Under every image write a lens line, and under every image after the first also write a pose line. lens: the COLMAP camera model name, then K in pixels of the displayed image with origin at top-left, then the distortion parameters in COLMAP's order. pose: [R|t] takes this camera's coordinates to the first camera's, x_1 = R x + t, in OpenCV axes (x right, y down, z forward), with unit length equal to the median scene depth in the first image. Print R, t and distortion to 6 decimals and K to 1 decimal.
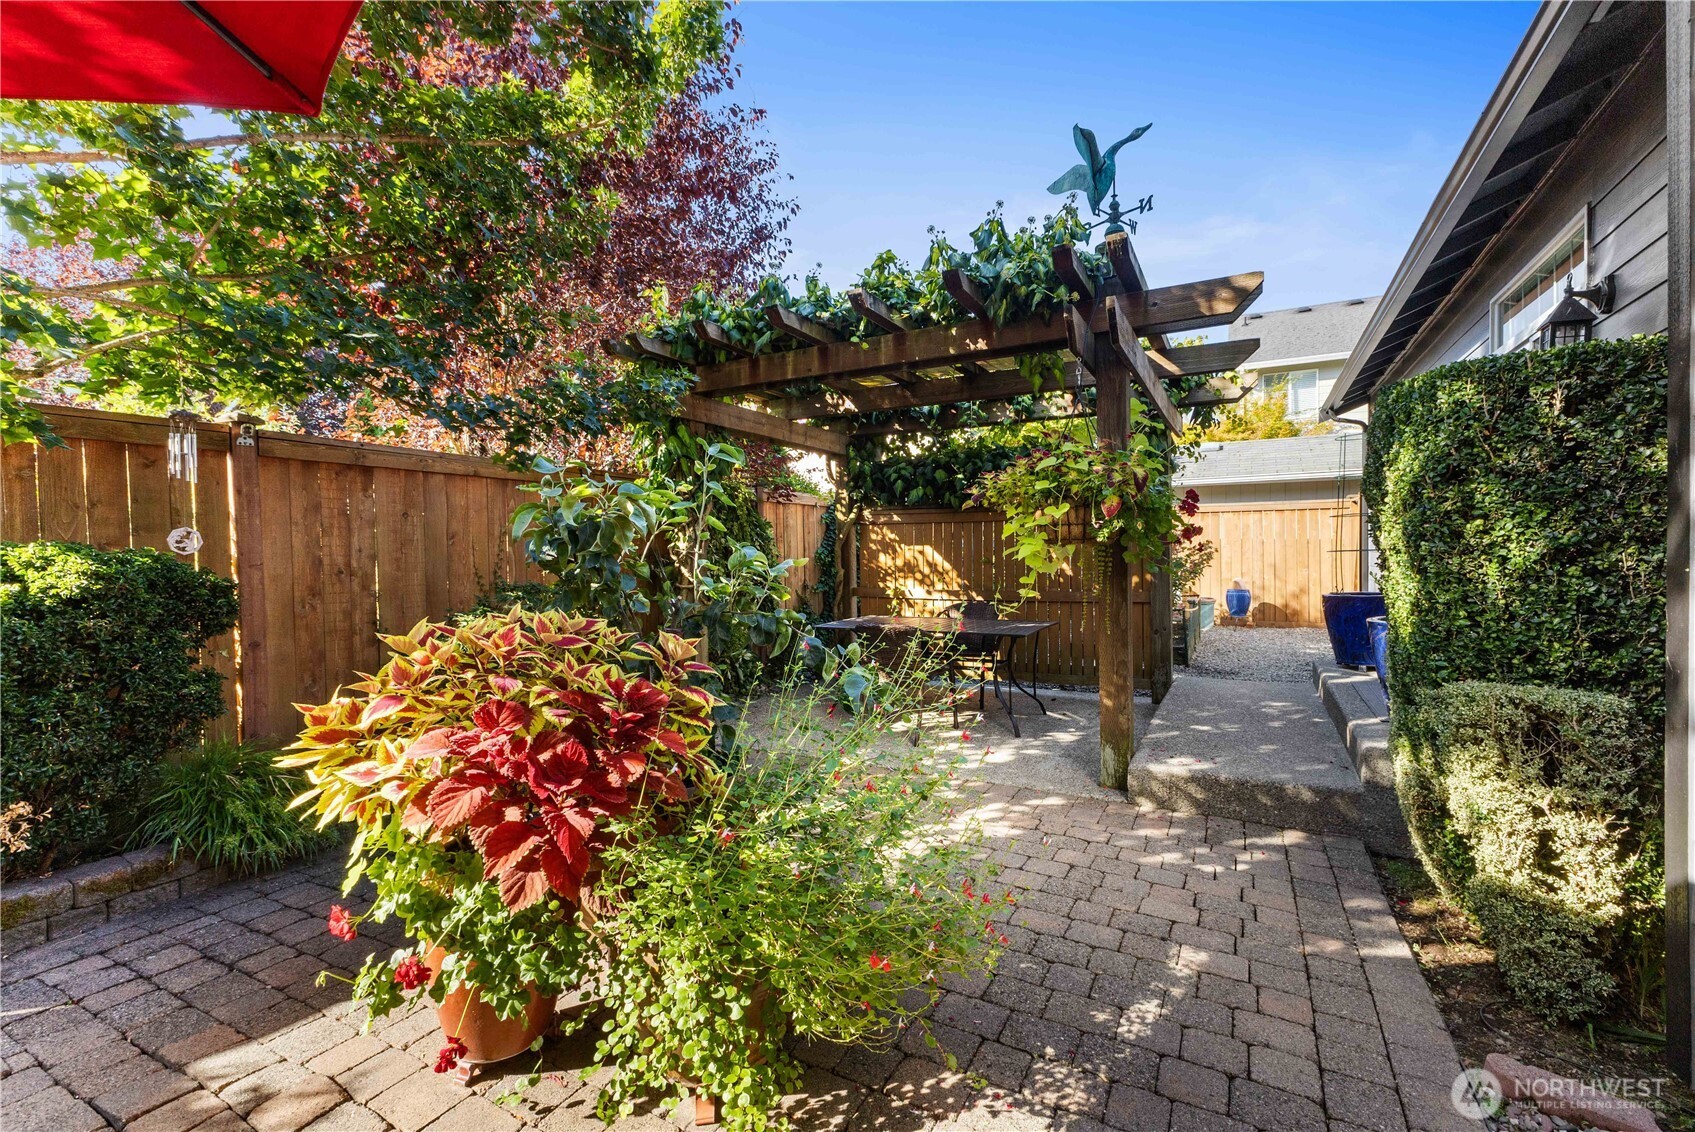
lens RADIAL K [[736.6, 0, 850.4], [0, 736.6, 565.4], [0, 0, 1]] dist [-0.010510, -0.000512]
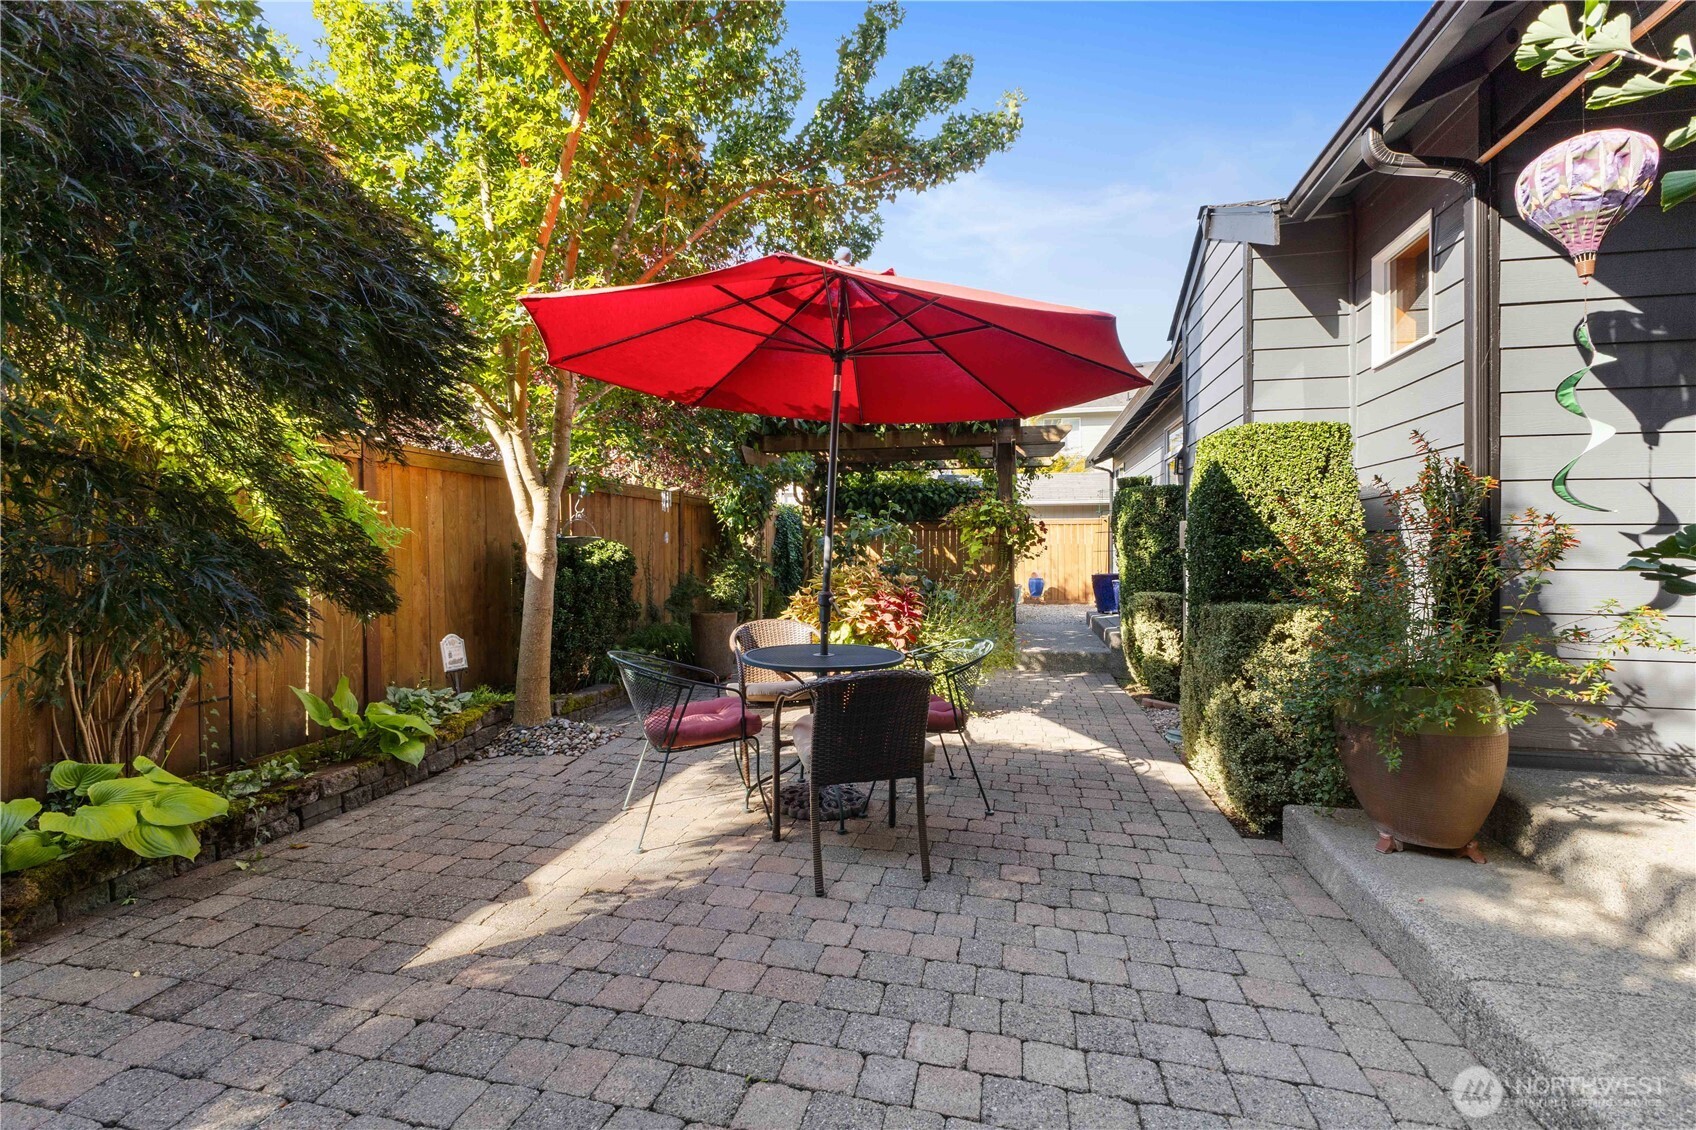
lens RADIAL K [[737.0, 0, 845.8], [0, 737.0, 561.4], [0, 0, 1]] dist [-0.010510, -0.000512]
pose [[0.964541, 0.009916, 0.263746, -0.348263], [-0.008551, 0.999943, -0.006325, 0.018705], [-0.263794, 0.003846, 0.964571, -0.495604]]
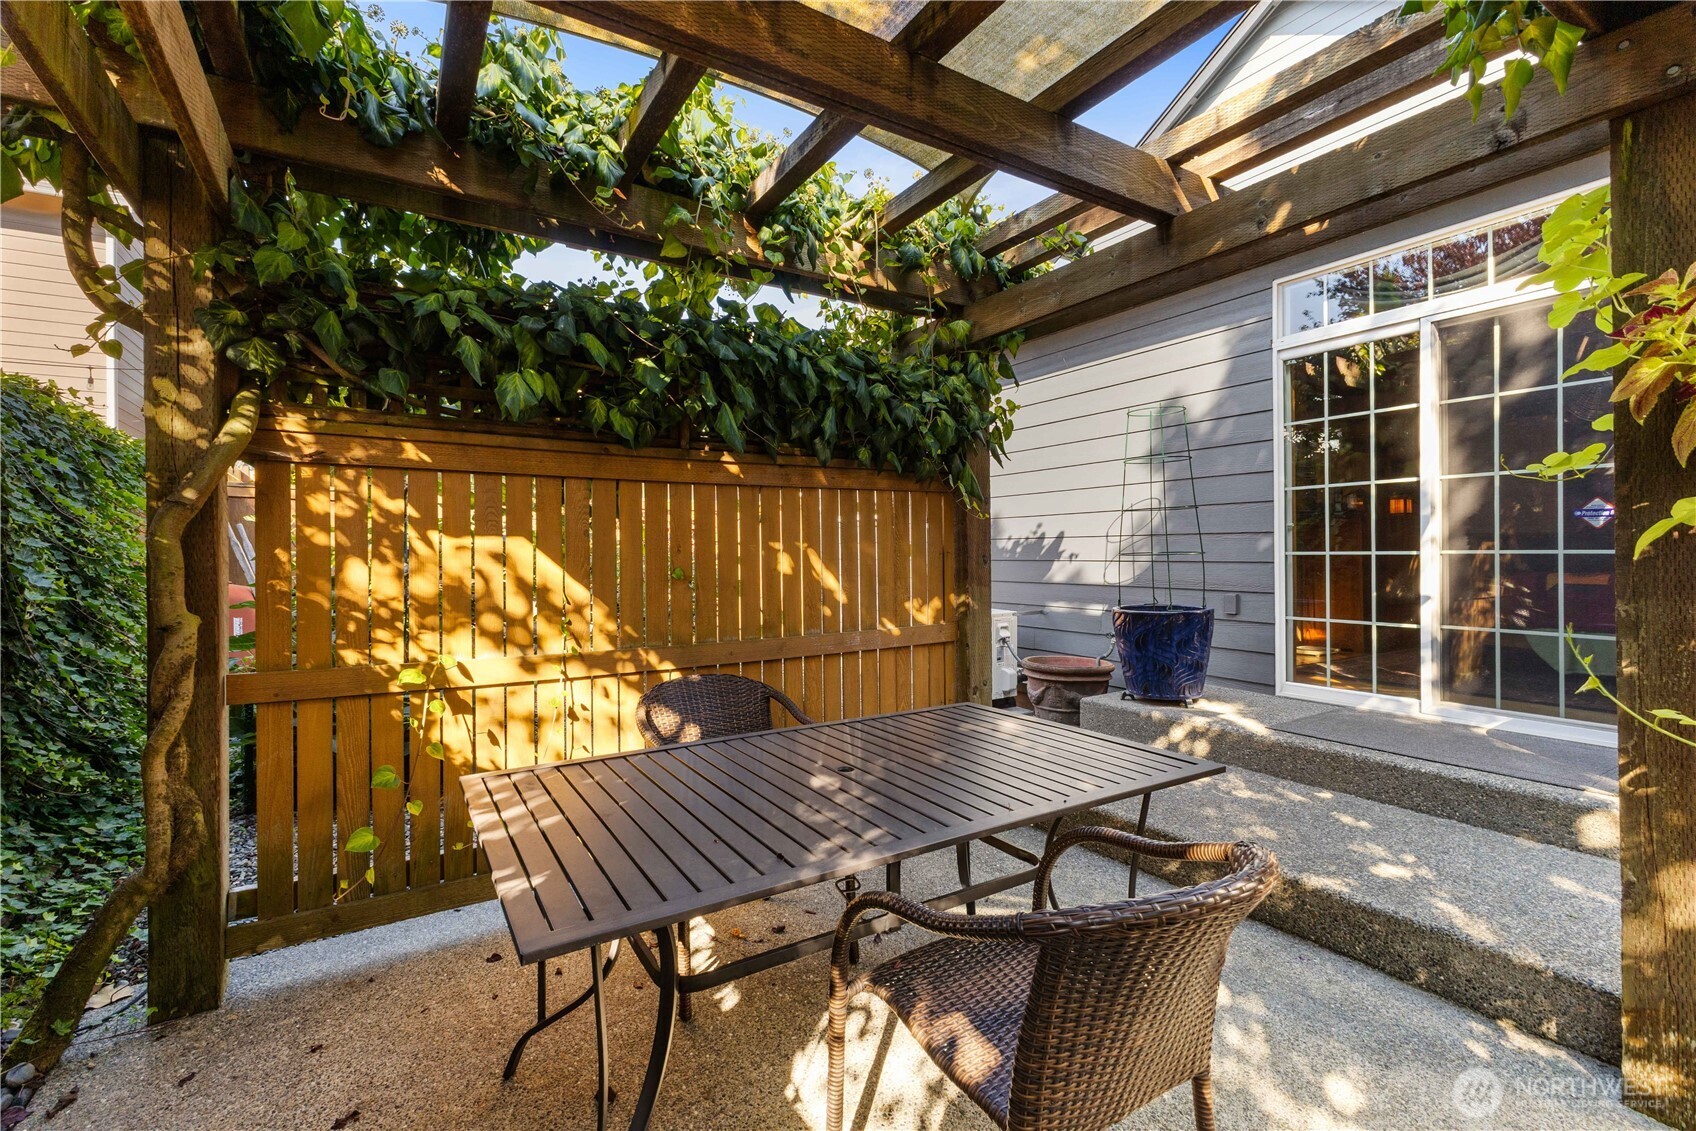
lens RADIAL K [[737.0, 0, 849.5], [0, 737.0, 558.4], [0, 0, 1]] dist [-0.010510, -0.000512]
pose [[0.492499, 0.000495, 0.870313, -0.134873], [0.009462, 0.999938, -0.005923, -0.013016], [-0.870262, 0.011152, 0.492463, 0.689528]]
